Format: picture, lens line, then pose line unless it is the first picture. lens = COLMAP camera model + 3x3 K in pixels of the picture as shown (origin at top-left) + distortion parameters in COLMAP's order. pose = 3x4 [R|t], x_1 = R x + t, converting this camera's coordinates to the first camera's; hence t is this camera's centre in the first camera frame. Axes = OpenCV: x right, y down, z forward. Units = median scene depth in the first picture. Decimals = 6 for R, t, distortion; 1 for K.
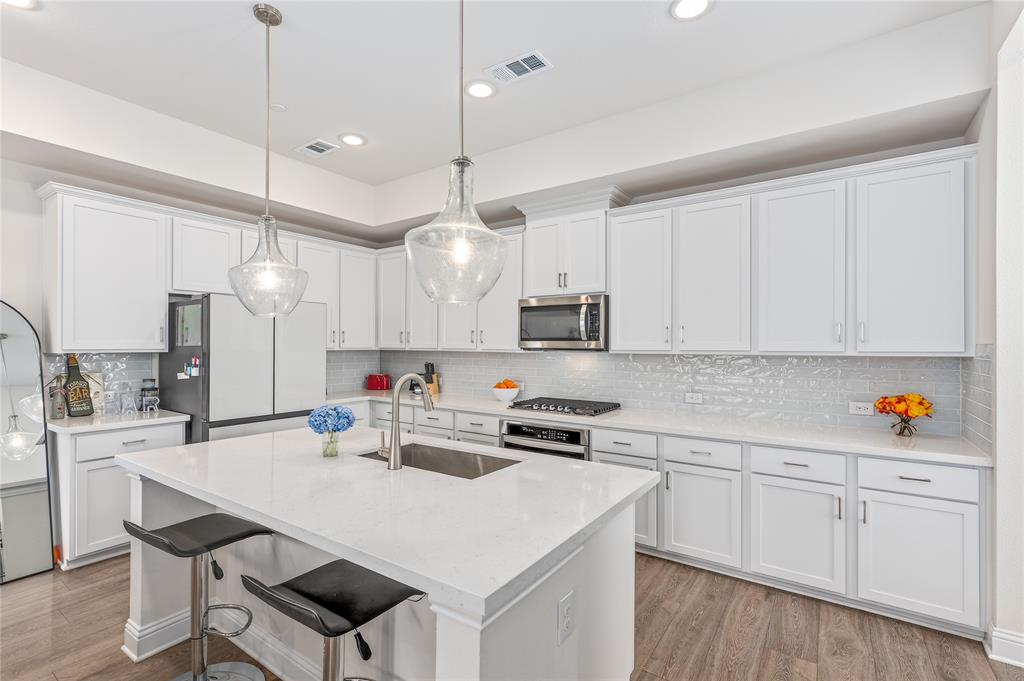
lens RADIAL K [[471.6, 0, 497.7], [0, 471.6, 341.5], [0, 0, 1]] dist [0.000261, 0.000005]
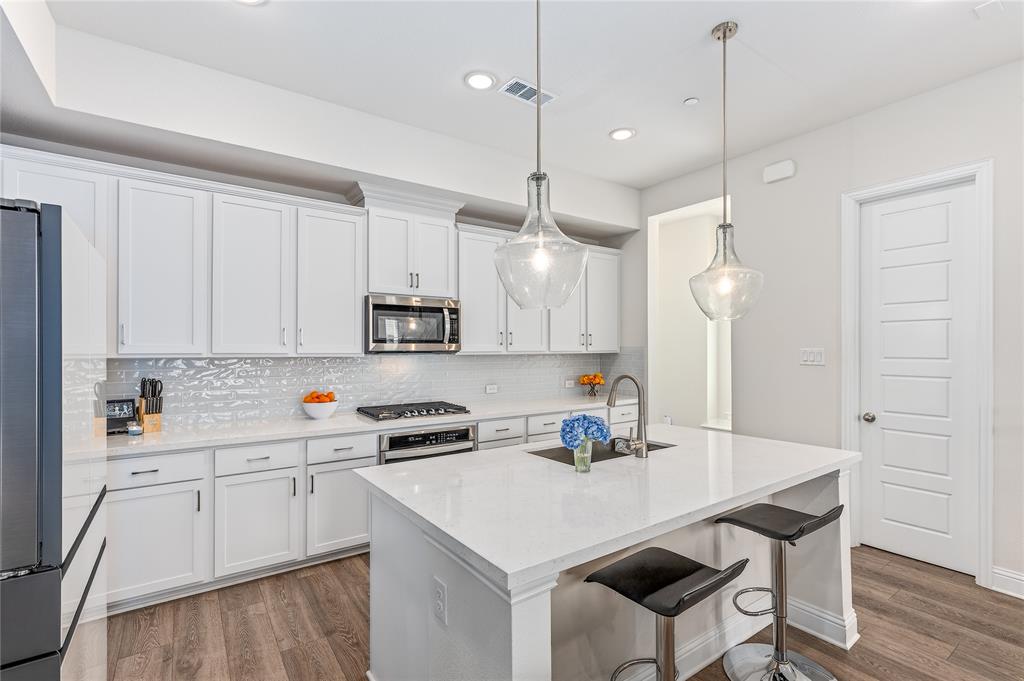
lens RADIAL K [[472.3, 0, 490.7], [0, 472.3, 348.5], [0, 0, 1]] dist [0.000001, -0.000111]
pose [[0.358093, -0.004733, 0.933674, -0.755993], [-0.006012, 0.999955, 0.007375, 0.001546], [-0.933666, -0.008255, 0.358049, 0.533427]]
